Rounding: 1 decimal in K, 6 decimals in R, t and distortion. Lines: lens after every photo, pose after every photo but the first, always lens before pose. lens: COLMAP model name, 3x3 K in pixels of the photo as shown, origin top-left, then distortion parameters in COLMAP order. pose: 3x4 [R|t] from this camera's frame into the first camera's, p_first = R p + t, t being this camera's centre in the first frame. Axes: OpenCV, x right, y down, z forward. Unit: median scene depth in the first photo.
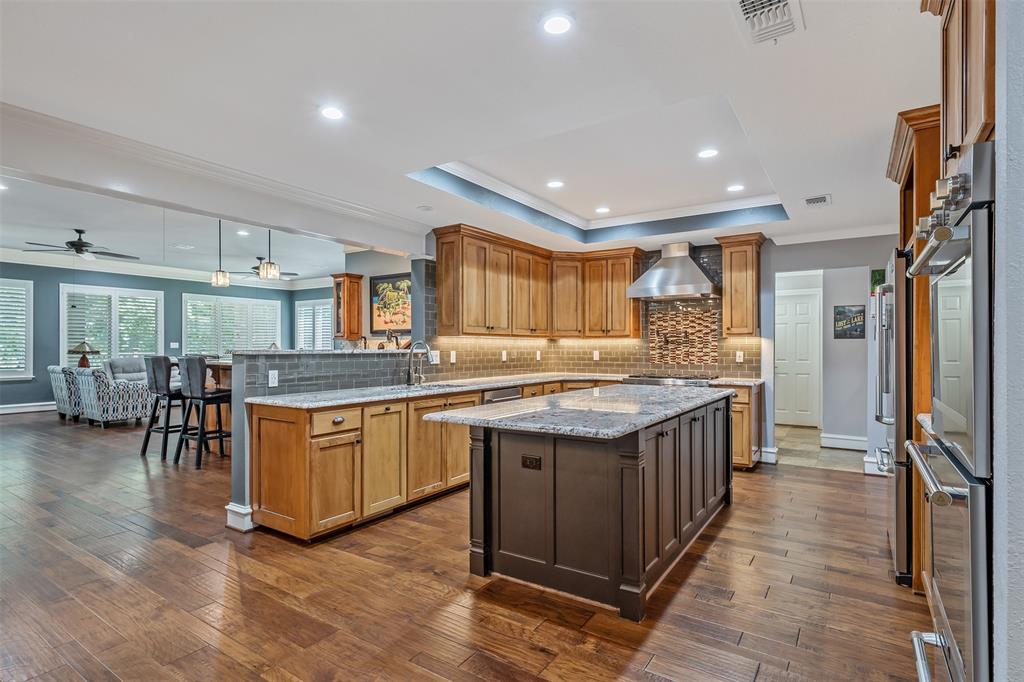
lens RADIAL K [[518.6, 0, 512.3], [0, 518.6, 346.5], [0, 0, 1]] dist [0.001406, 0.000081]
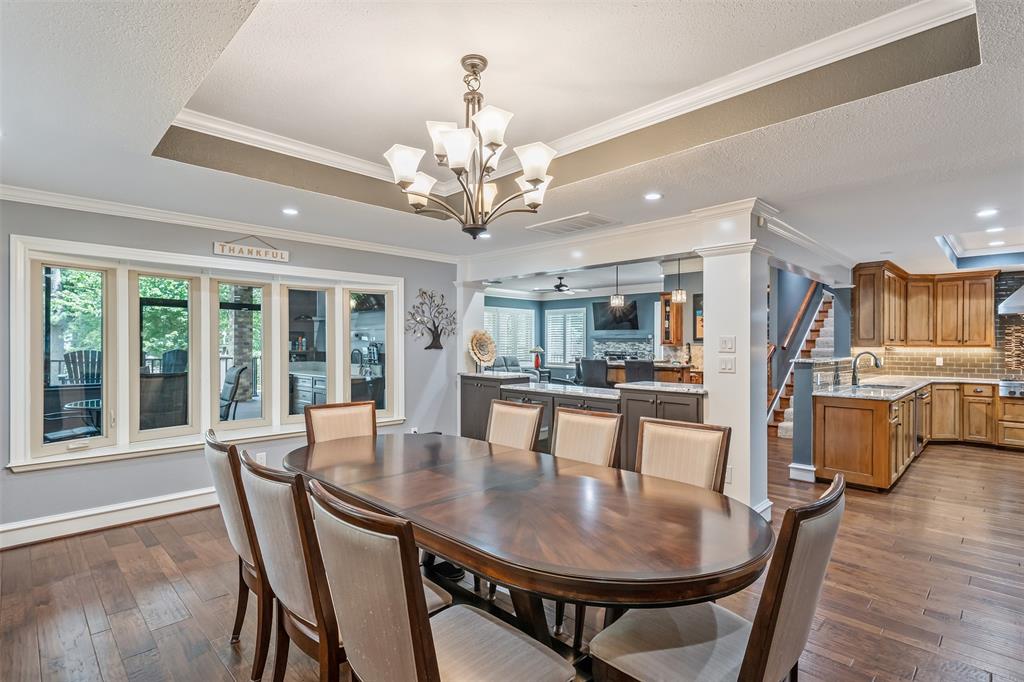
lens RADIAL K [[492.7, 0, 514.1], [0, 492.7, 344.3], [0, 0, 1]] dist [0.000521, -0.000595]
pose [[0.978867, 0.003872, -0.204462, -0.594287], [-0.003876, 0.999992, 0.000383, -0.019621], [0.204462, 0.000417, 0.978874, -0.306158]]
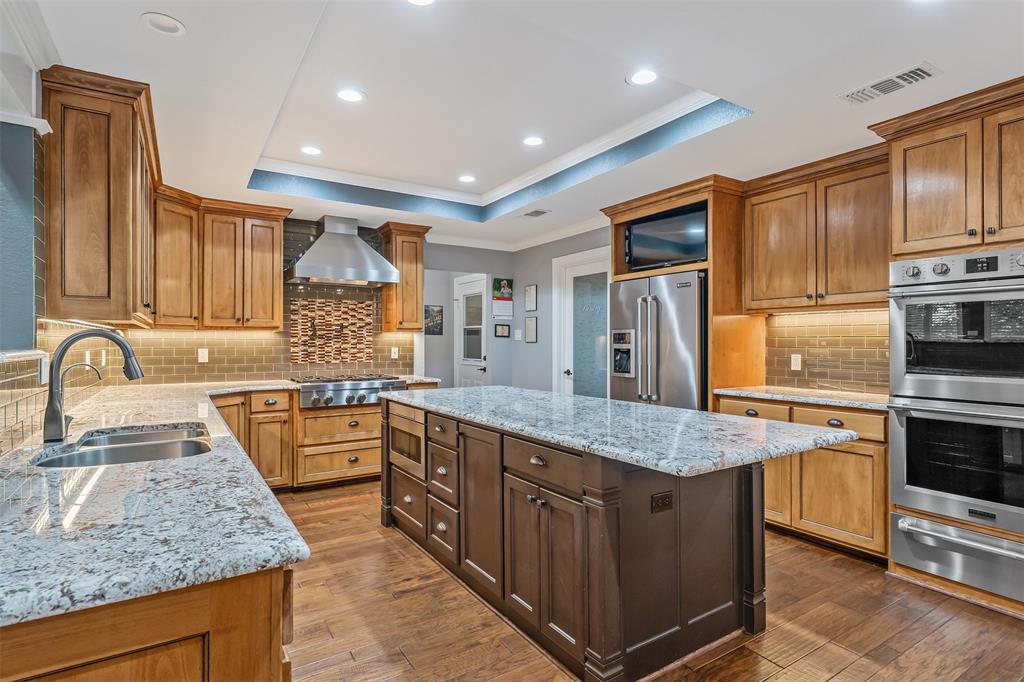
lens RADIAL K [[518.6, 0, 515.3], [0, 518.6, 340.9], [0, 0, 1]] dist [0.001406, 0.000081]
pose [[0.399738, 0.000660, 0.916629, -0.314598], [-0.001104, 0.999999, -0.000239, -0.001936], [-0.916629, -0.000916, 0.399739, 0.392493]]
